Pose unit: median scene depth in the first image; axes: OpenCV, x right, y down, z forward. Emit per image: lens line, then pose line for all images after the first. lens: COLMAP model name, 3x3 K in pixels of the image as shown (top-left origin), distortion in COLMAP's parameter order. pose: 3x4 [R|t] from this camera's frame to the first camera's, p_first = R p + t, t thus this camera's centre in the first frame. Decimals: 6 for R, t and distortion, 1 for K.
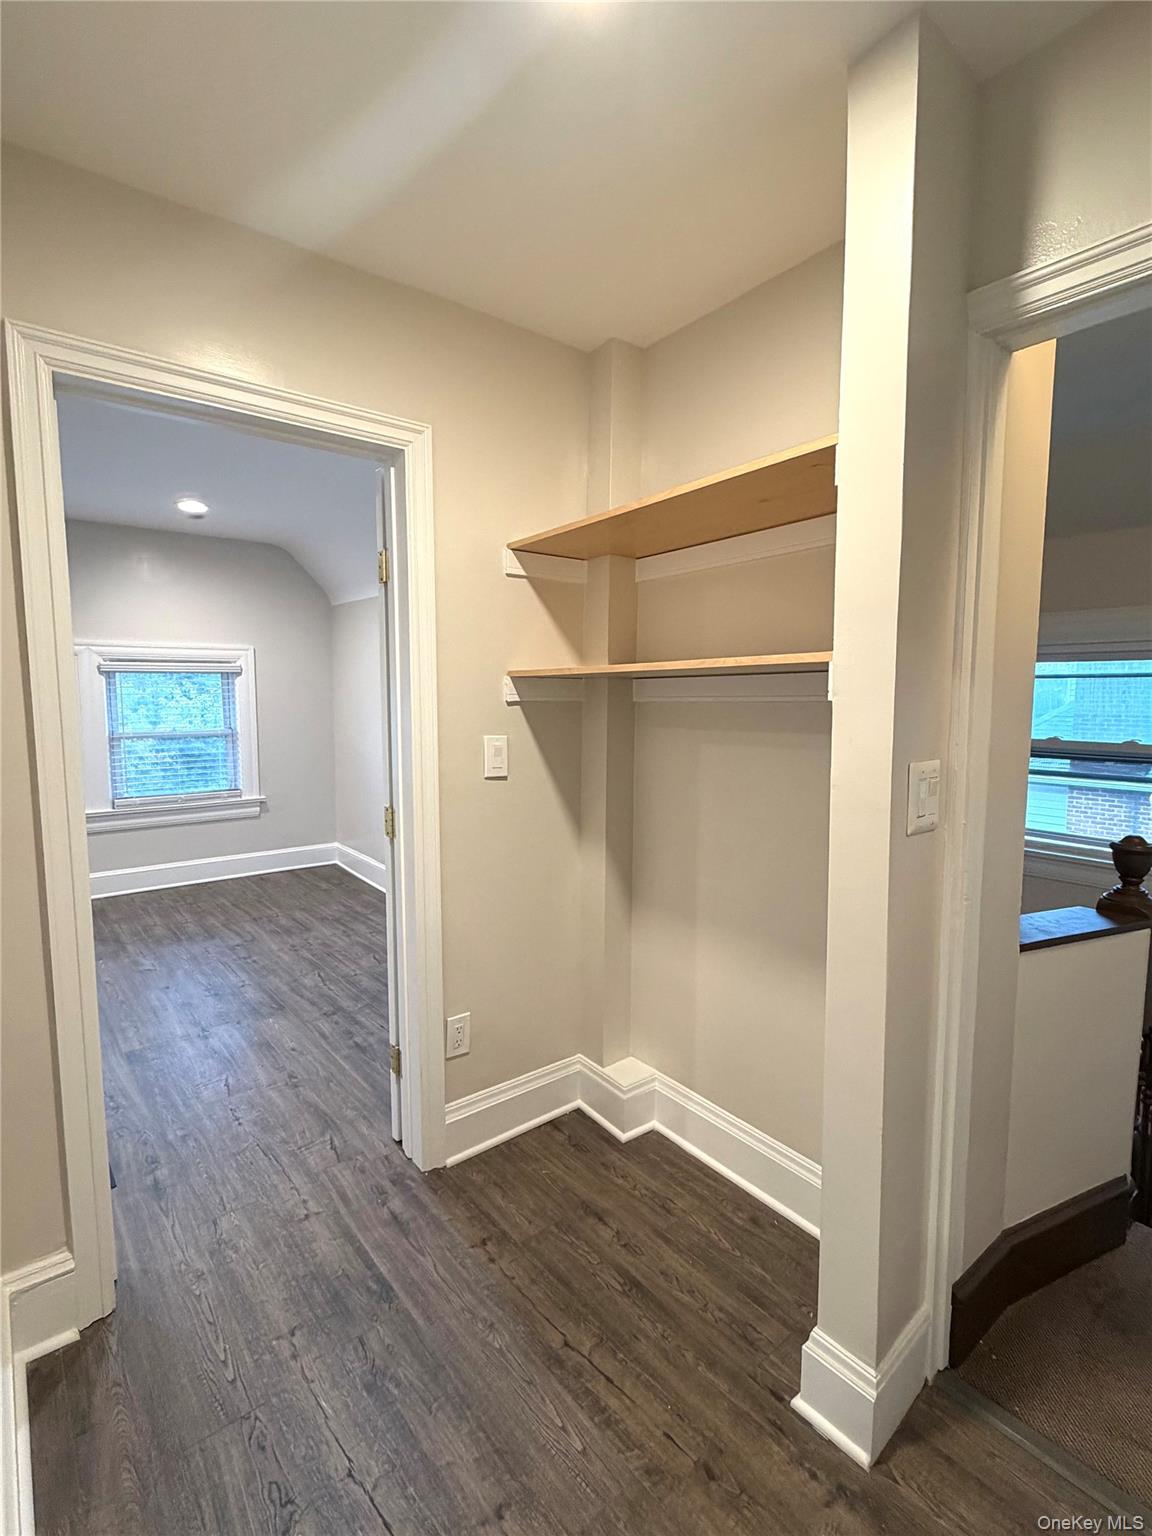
lens RADIAL K [[733.6, 0, 576.0], [0, 733.6, 768.0], [0, 0, 1]] dist [-0.000103, 0.000355]
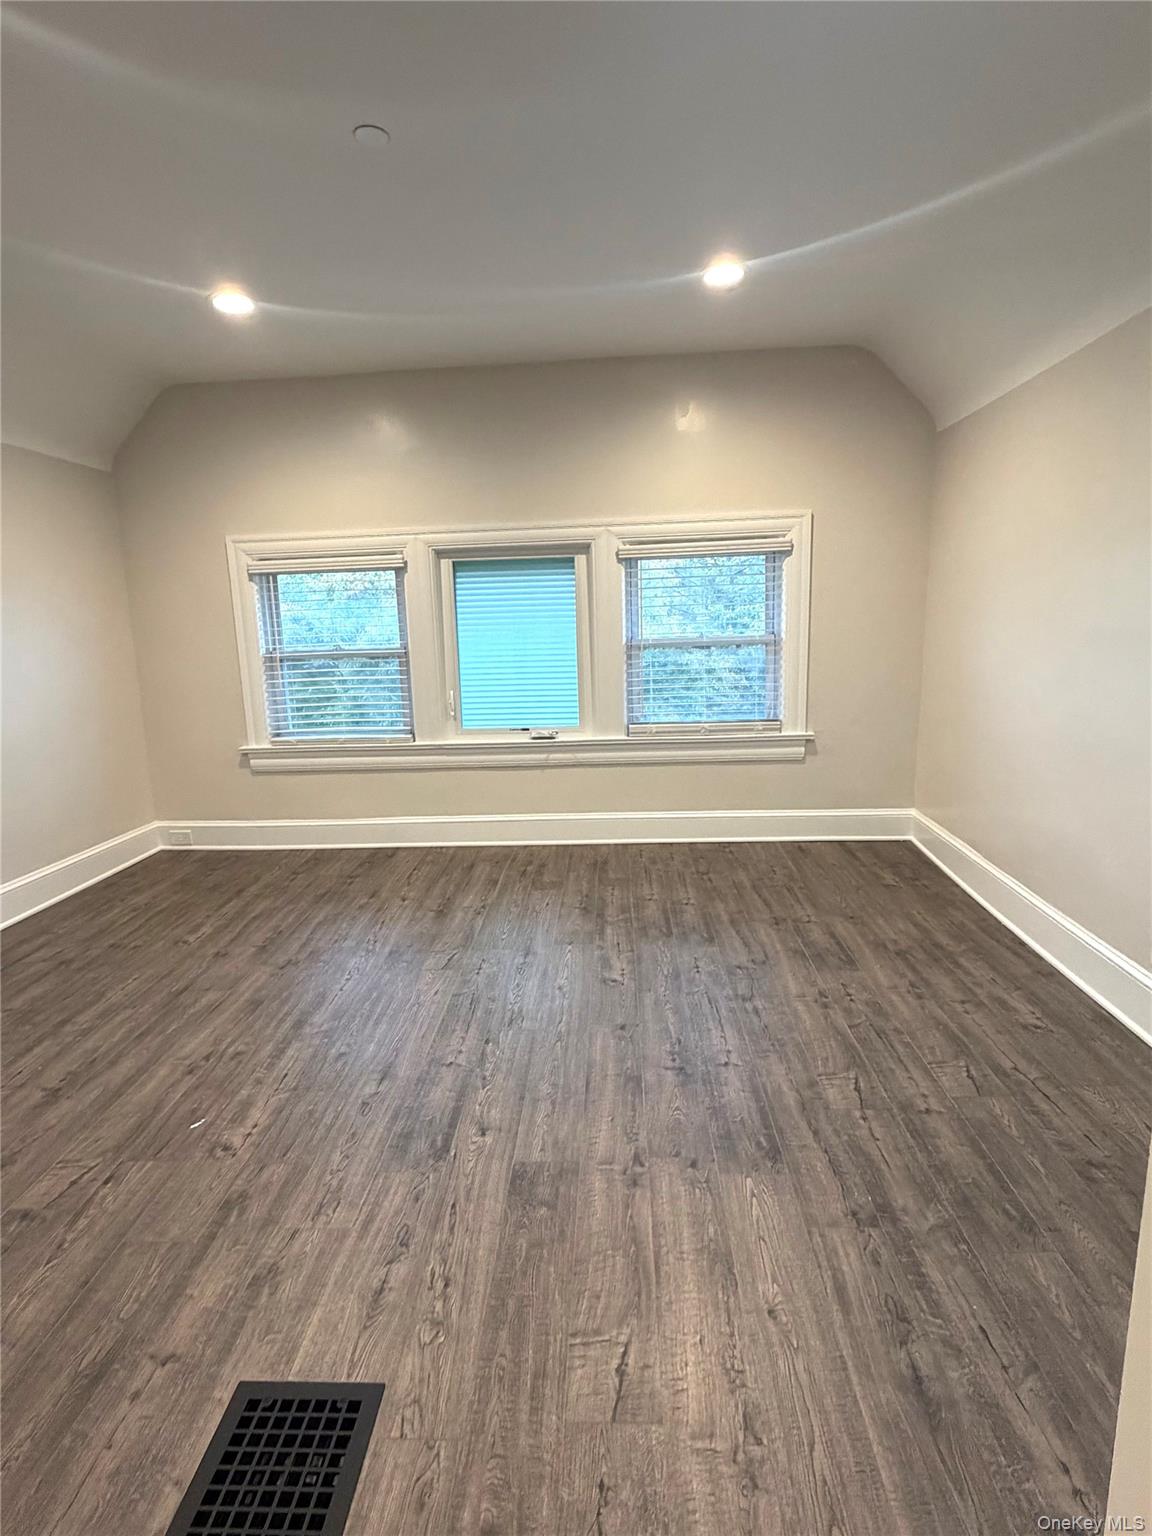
lens RADIAL K [[779.1, 0, 576.0], [0, 779.1, 768.0], [0, 0, 1]] dist [-0.000828, 0.000109]
pose [[0.742316, 0.102031, -0.662236, -0.247815], [-0.037671, 0.993130, 0.110785, -0.003118], [0.668990, -0.057290, 0.741060, 0.755565]]
